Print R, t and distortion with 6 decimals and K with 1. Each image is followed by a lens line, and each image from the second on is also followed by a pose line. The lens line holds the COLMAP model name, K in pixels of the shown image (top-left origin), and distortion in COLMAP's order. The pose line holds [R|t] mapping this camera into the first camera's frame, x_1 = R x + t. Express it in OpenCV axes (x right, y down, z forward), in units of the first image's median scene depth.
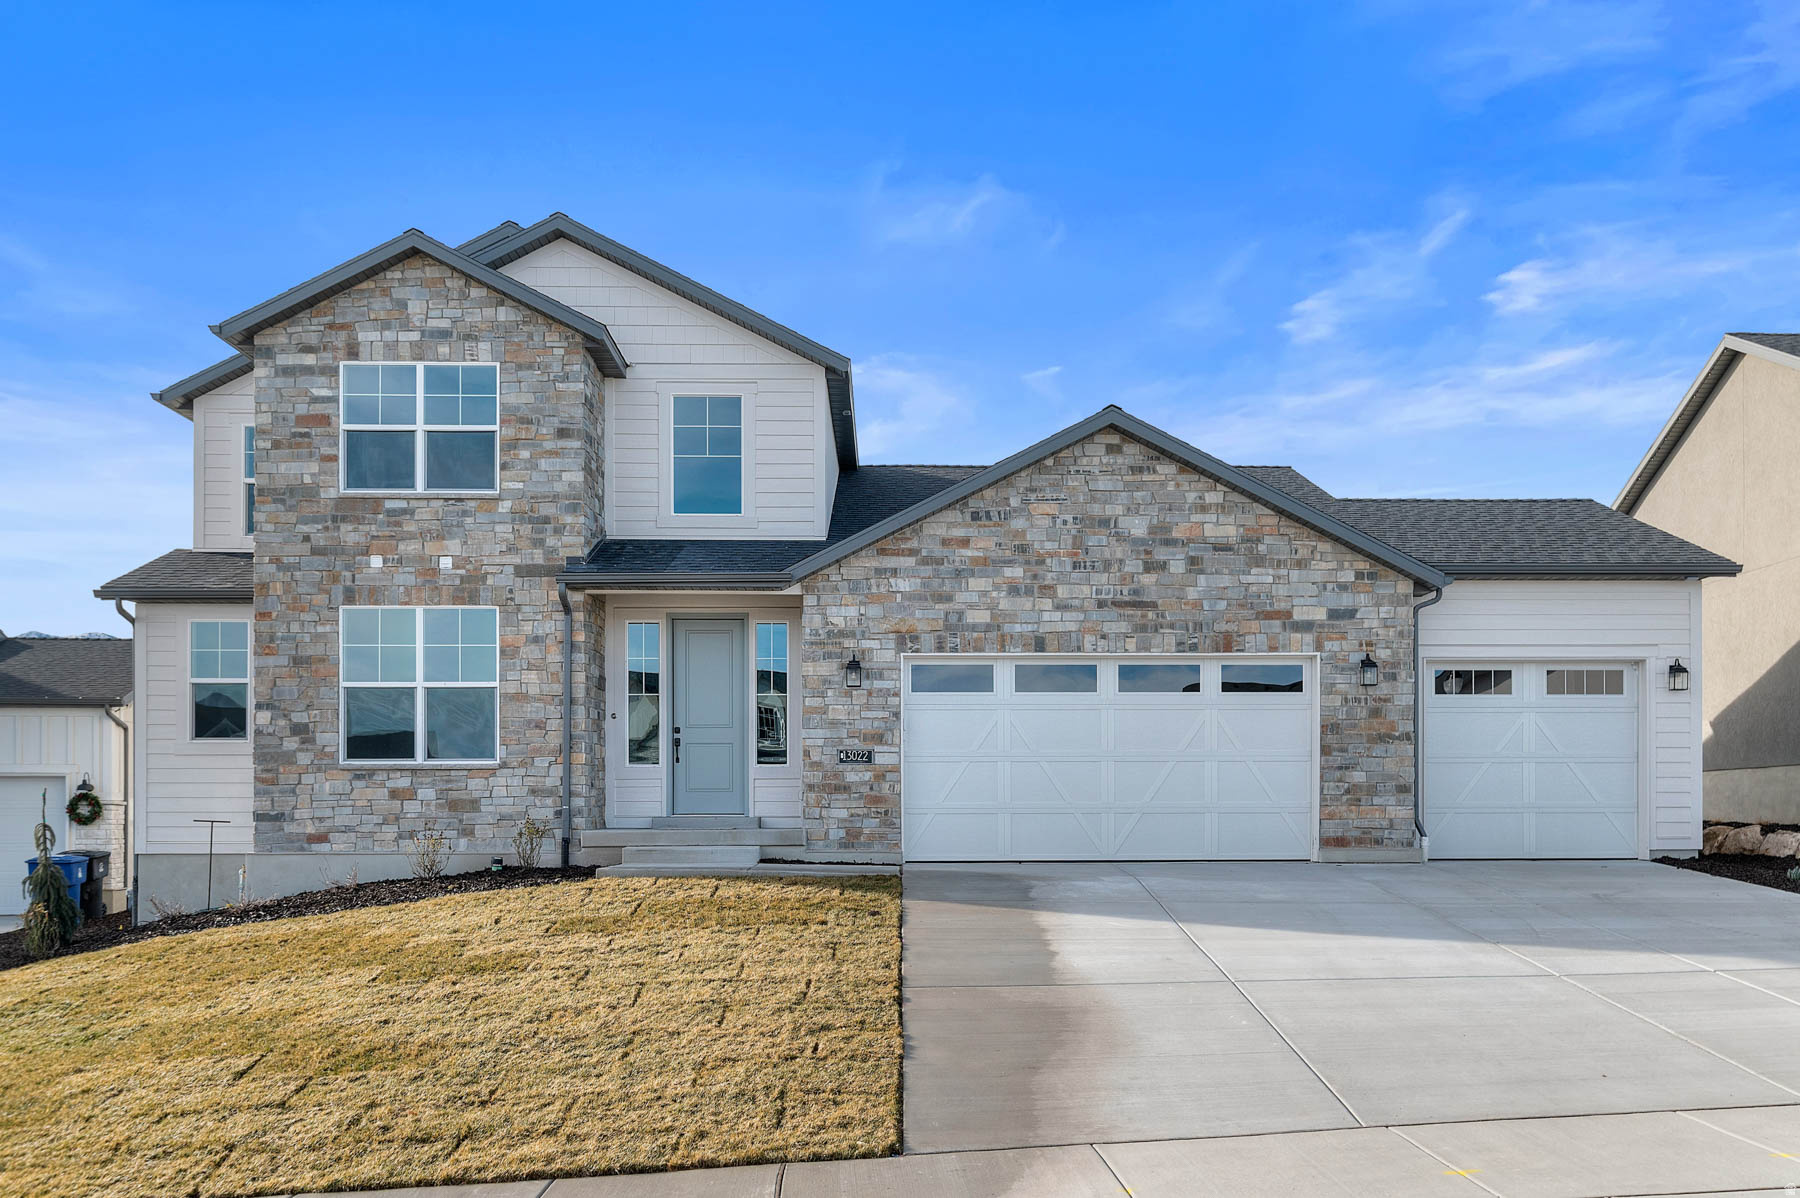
lens RADIAL K [[1466.5, 0, 902.1], [0, 1466.5, 657.9], [0, 0, 1]] dist [-0.000030, 0.000620]
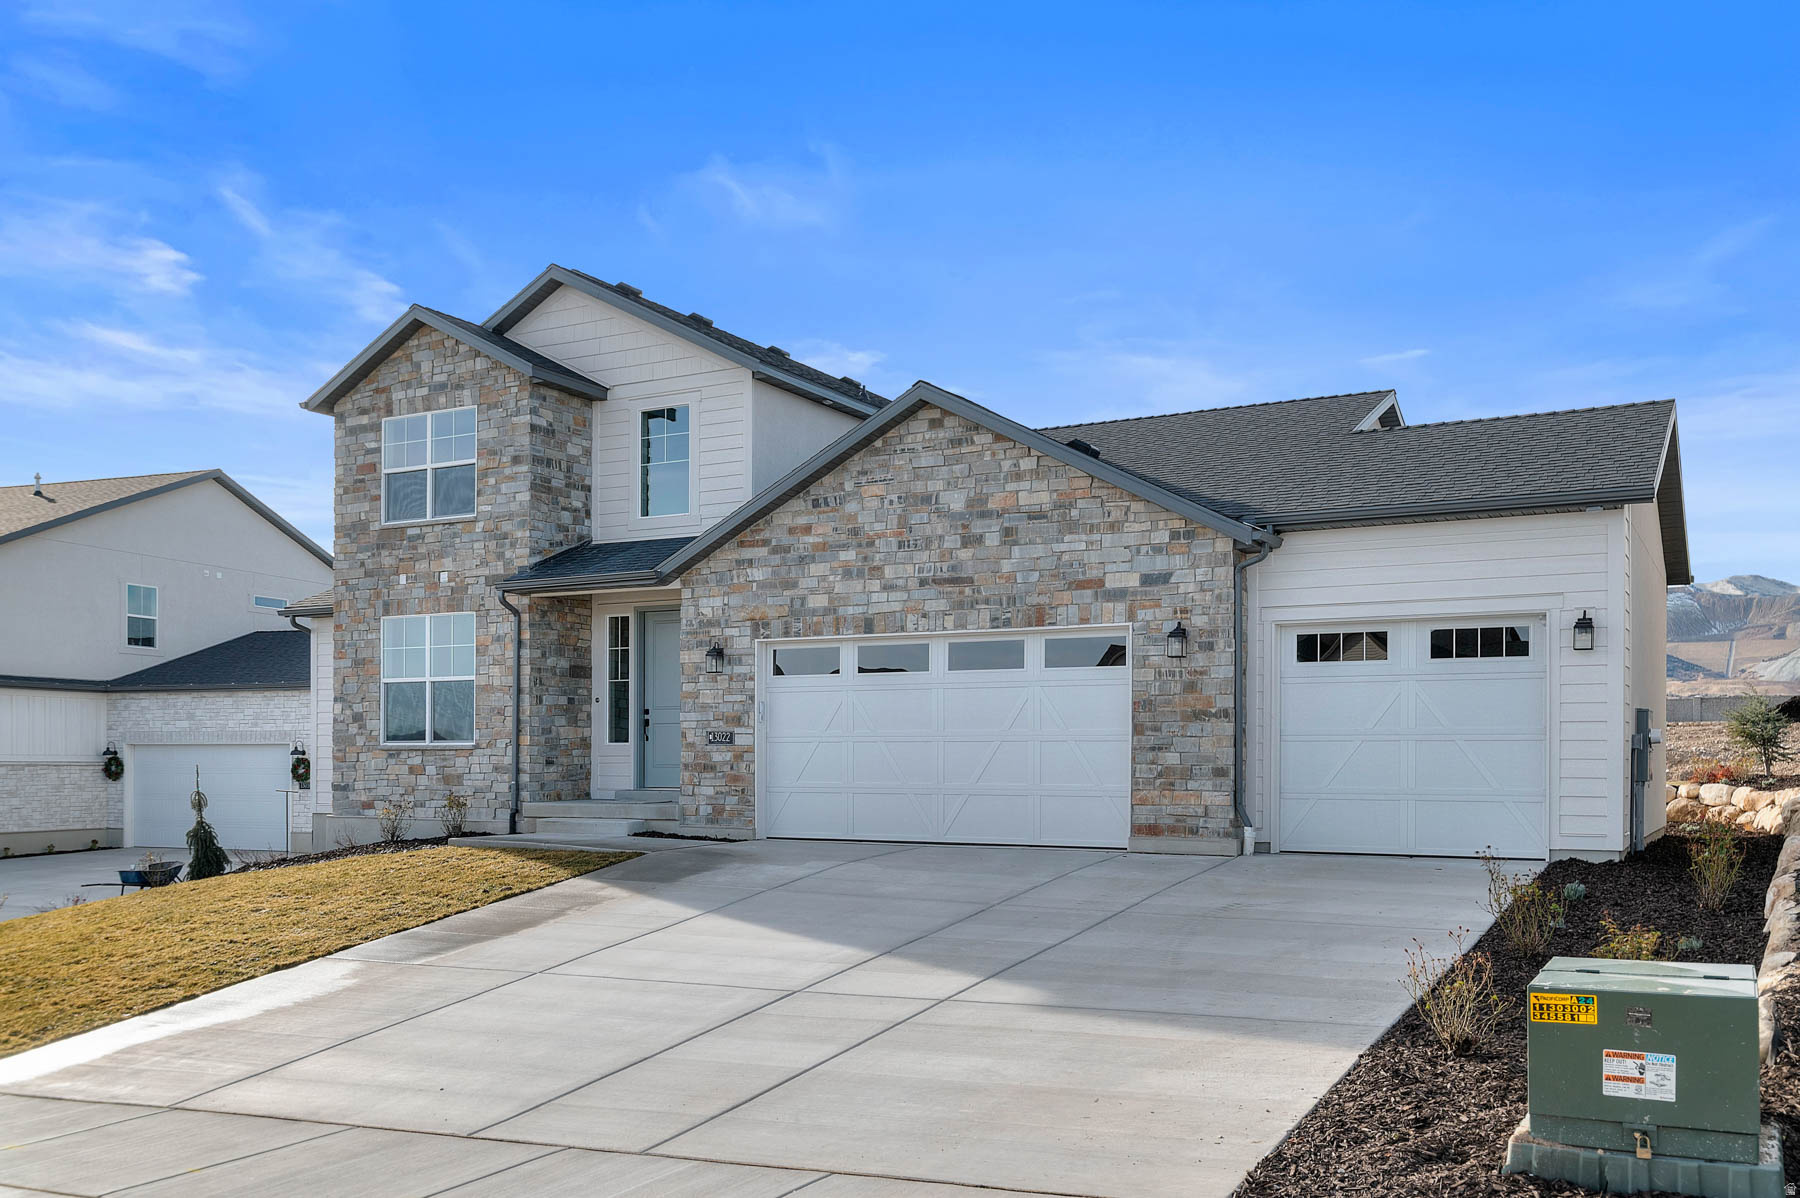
lens RADIAL K [[1524.7, 0, 900.0], [0, 1524.7, 599.0], [0, 0, 1]] dist [-0.002082, -0.000278]
pose [[0.867674, -0.048113, -0.494800, 0.629912], [0.046794, 0.998791, -0.015063, -0.010776], [0.494927, -0.010084, 0.868876, 0.099893]]
